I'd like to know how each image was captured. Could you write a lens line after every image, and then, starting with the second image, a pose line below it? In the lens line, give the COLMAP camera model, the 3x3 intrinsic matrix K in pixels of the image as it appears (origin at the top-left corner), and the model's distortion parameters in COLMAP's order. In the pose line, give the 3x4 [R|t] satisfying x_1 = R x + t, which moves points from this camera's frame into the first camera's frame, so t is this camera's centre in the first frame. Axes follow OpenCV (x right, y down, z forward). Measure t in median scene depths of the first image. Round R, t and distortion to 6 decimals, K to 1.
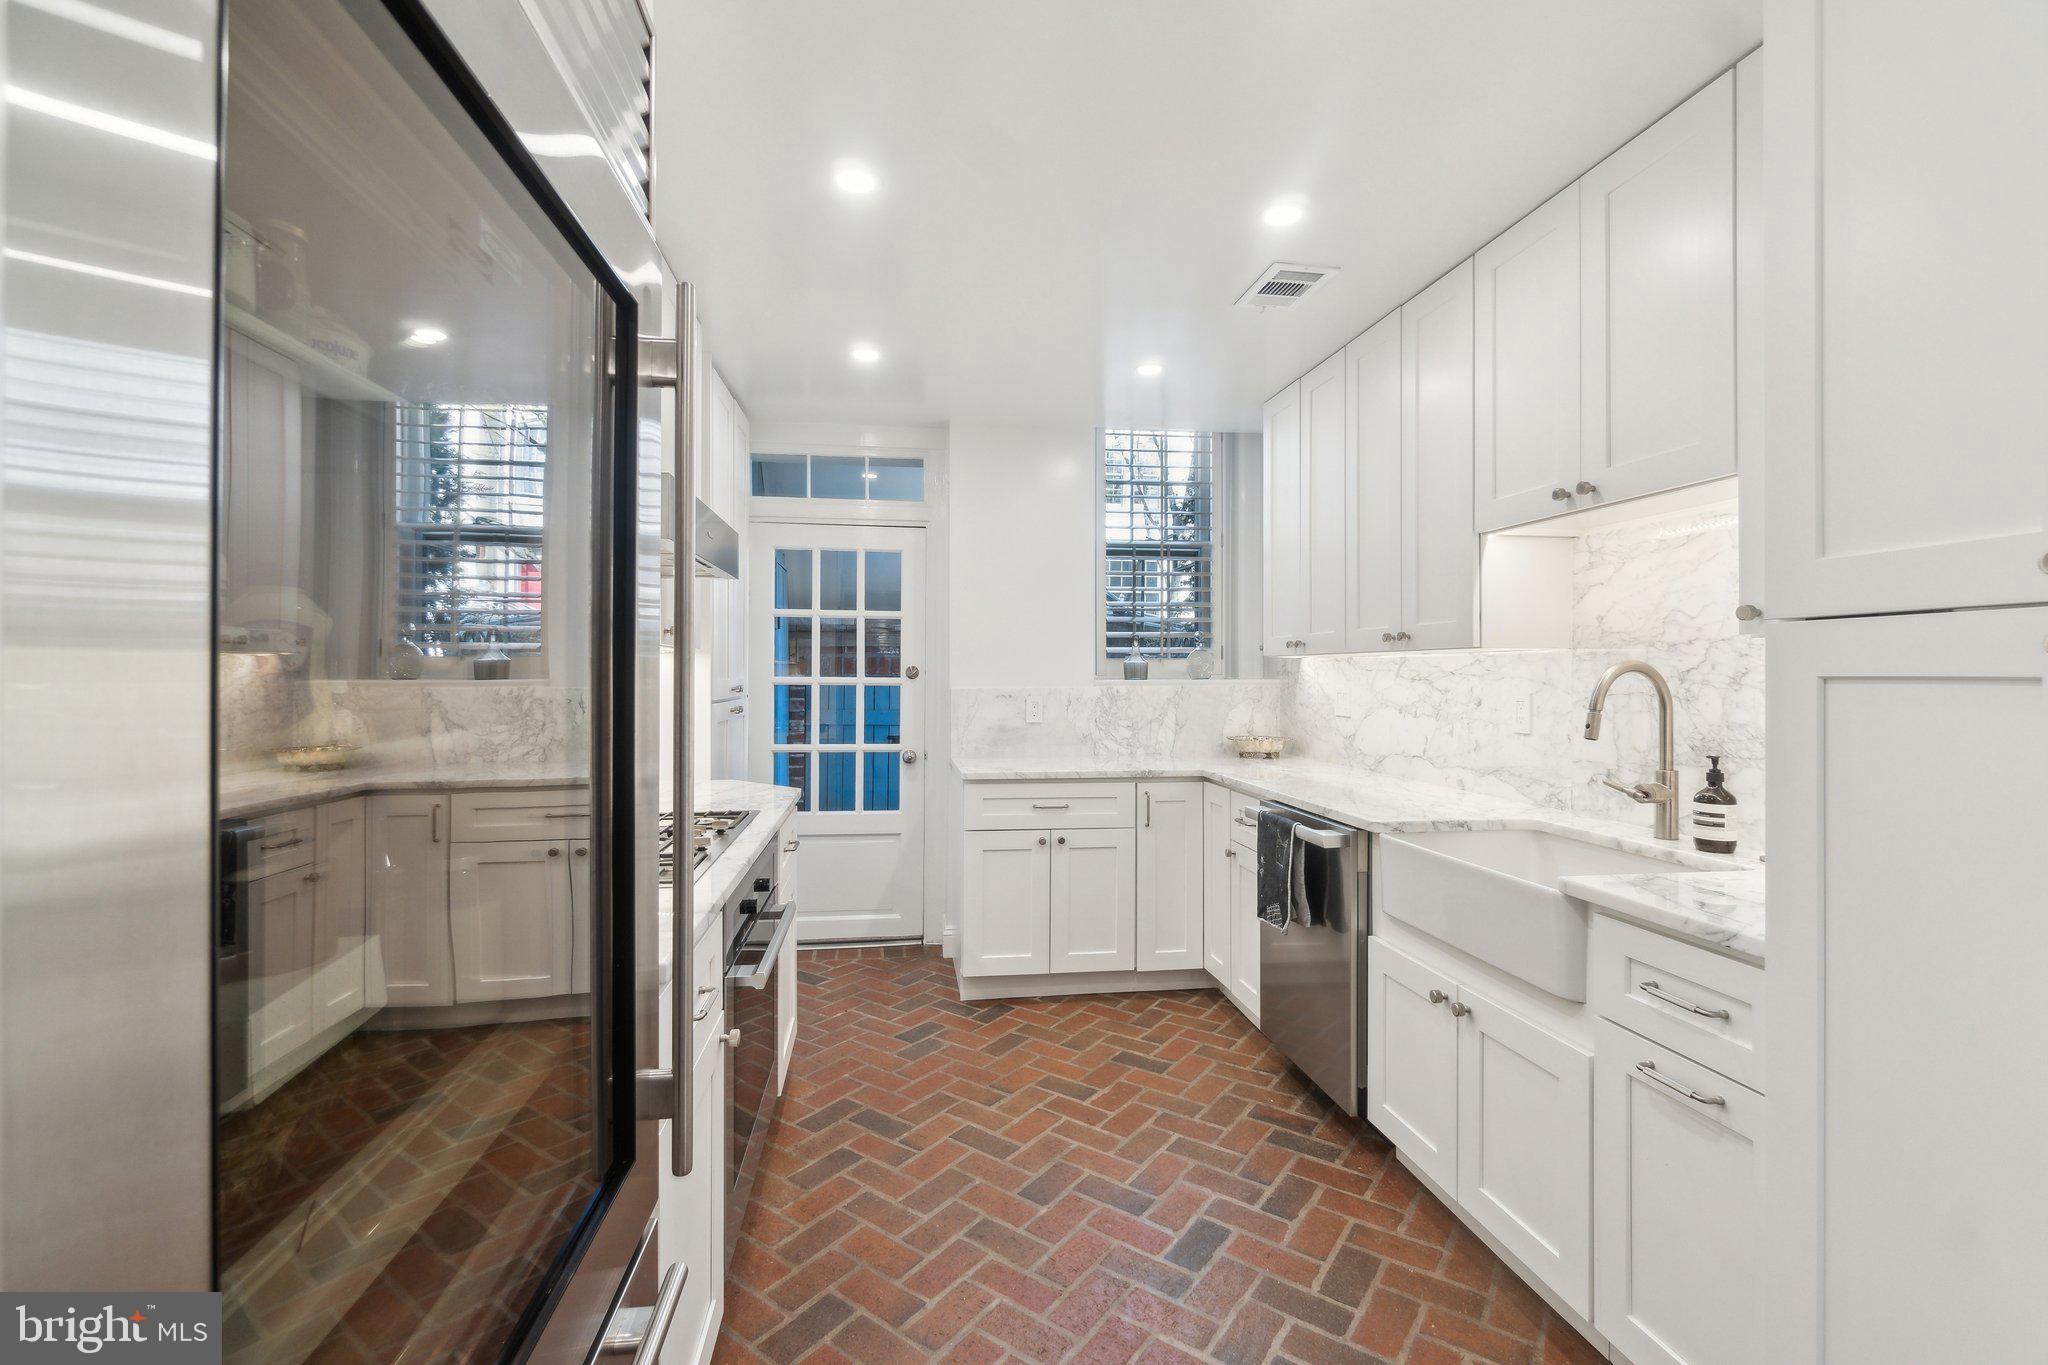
lens RADIAL K [[907.4, 0, 1018.3], [0, 907.4, 666.6], [0, 0, 1]] dist [0.001239, 0.000041]
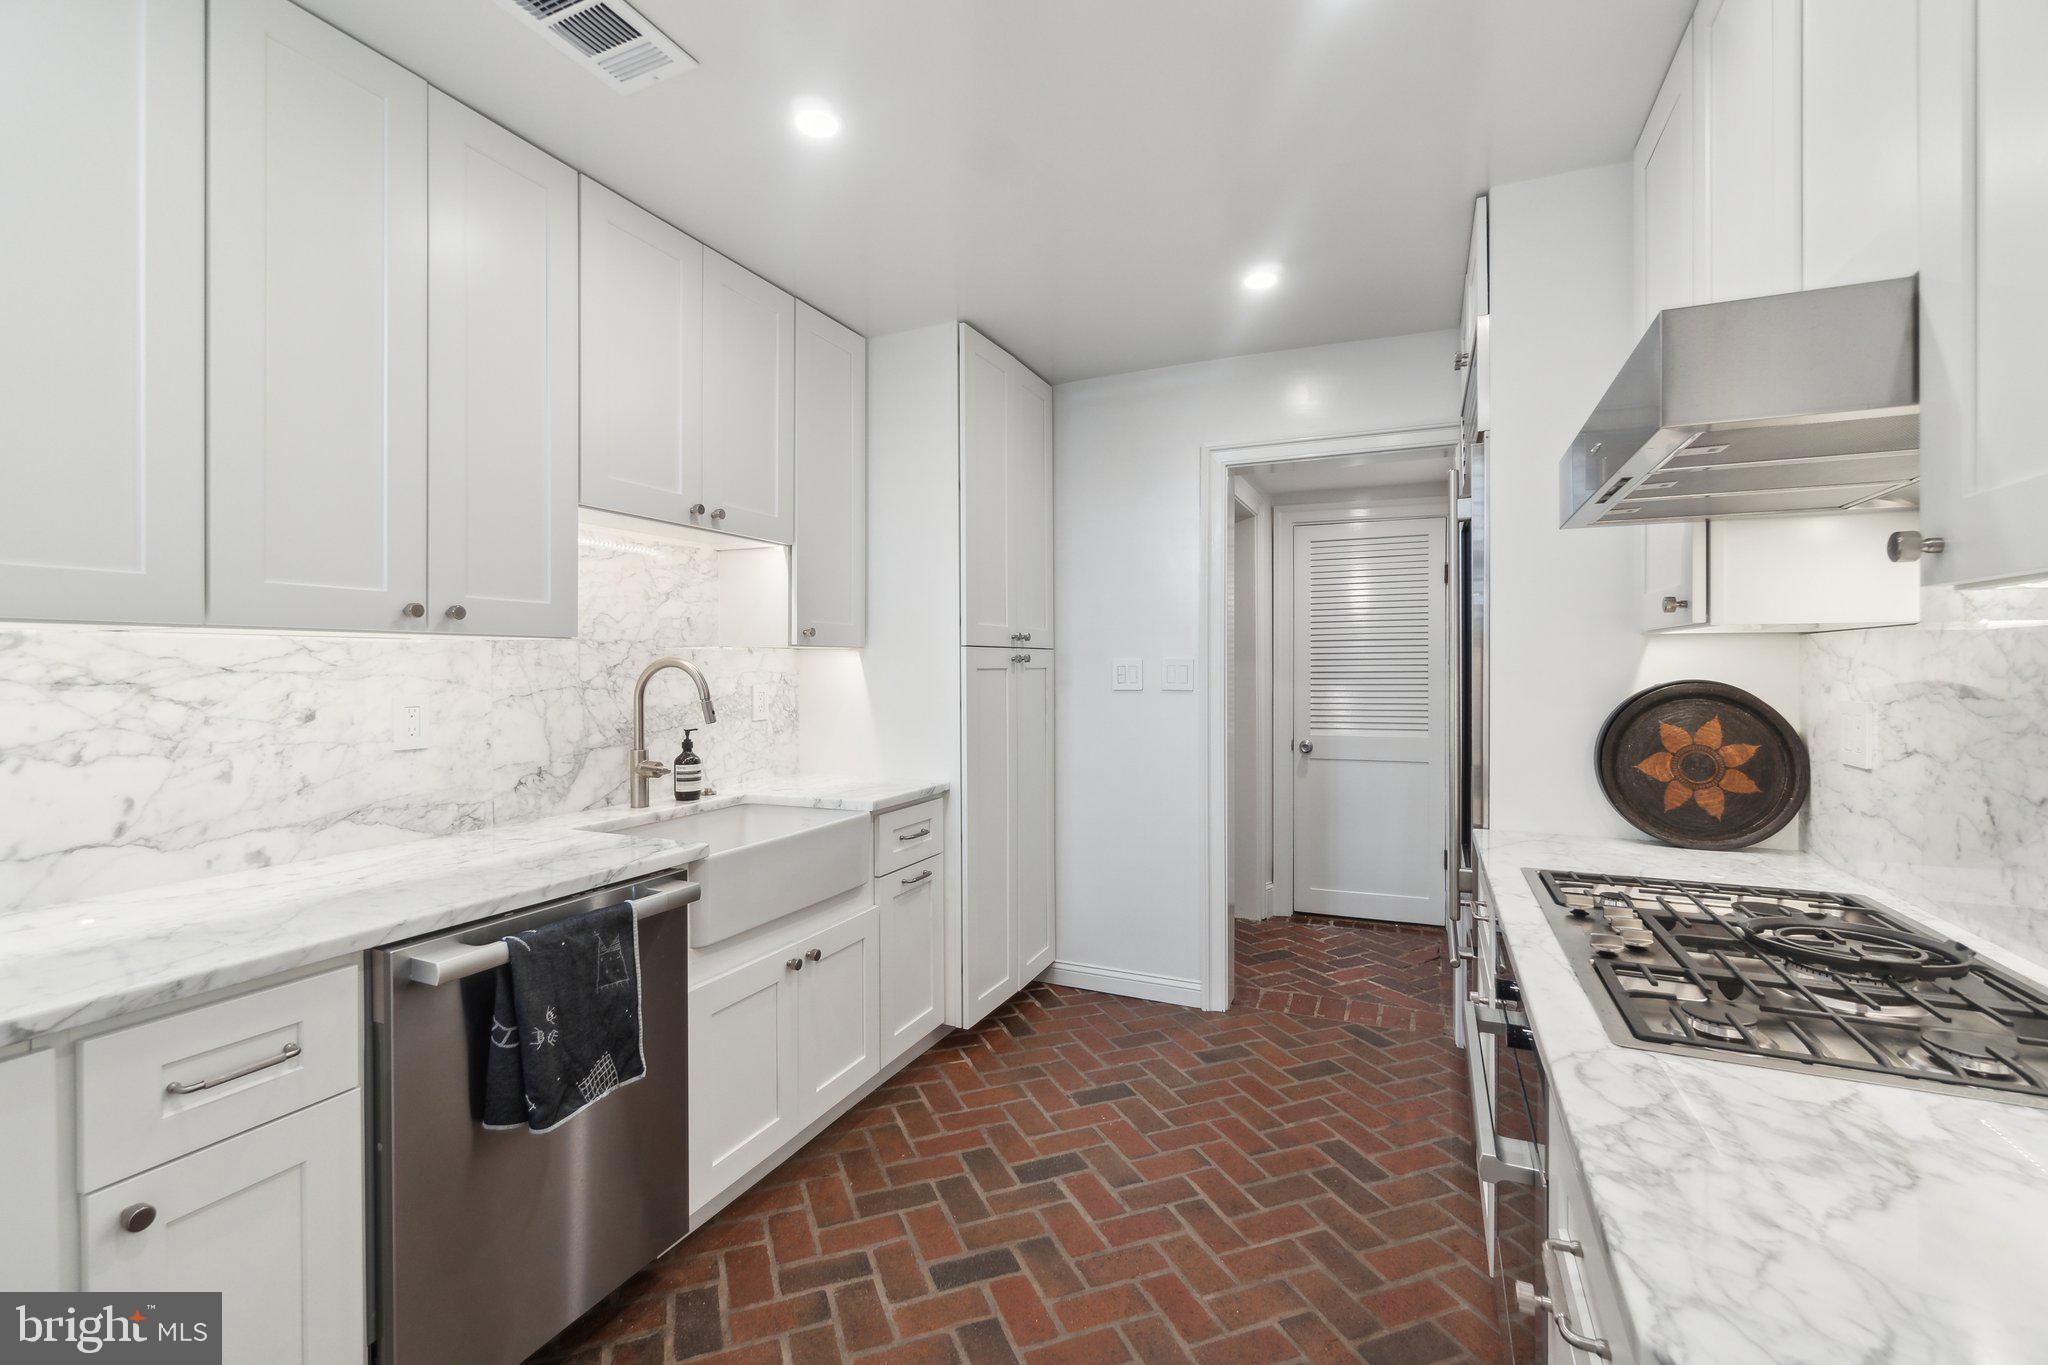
lens RADIAL K [[907.4, 0, 1018.3], [0, 907.4, 666.6], [0, 0, 1]] dist [0.001239, 0.000041]
pose [[-0.847905, 0.003445, 0.530137, -0.320018], [0.000469, 0.999983, -0.005748, 0.011909], [-0.530148, -0.004625, -0.847893, 1.655826]]
